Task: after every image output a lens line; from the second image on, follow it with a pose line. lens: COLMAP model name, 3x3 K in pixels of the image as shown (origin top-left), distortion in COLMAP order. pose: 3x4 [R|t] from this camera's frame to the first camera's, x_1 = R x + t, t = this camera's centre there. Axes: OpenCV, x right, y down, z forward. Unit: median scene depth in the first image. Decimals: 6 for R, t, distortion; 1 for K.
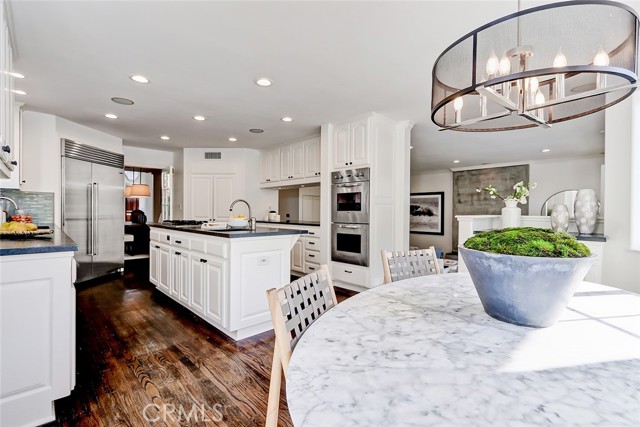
lens RADIAL K [[293.3, 0, 320.0], [0, 293.3, 213.5], [0, 0, 1]] dist [0.002044, 0.000176]
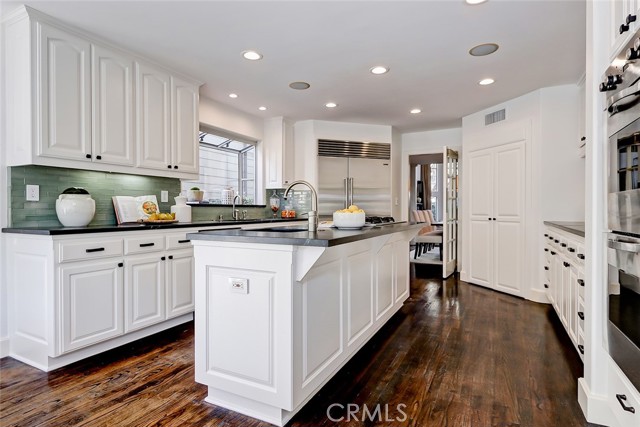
lens RADIAL K [[341.1, 0, 320.0], [0, 341.1, 213.5], [0, 0, 1]] dist [-0.001553, 0.000758]
pose [[0.330568, 0.001234, -0.943781, 0.571169], [-0.002511, 0.999997, 0.000429, 0.027474], [0.943779, 0.002228, 0.330570, 1.127175]]
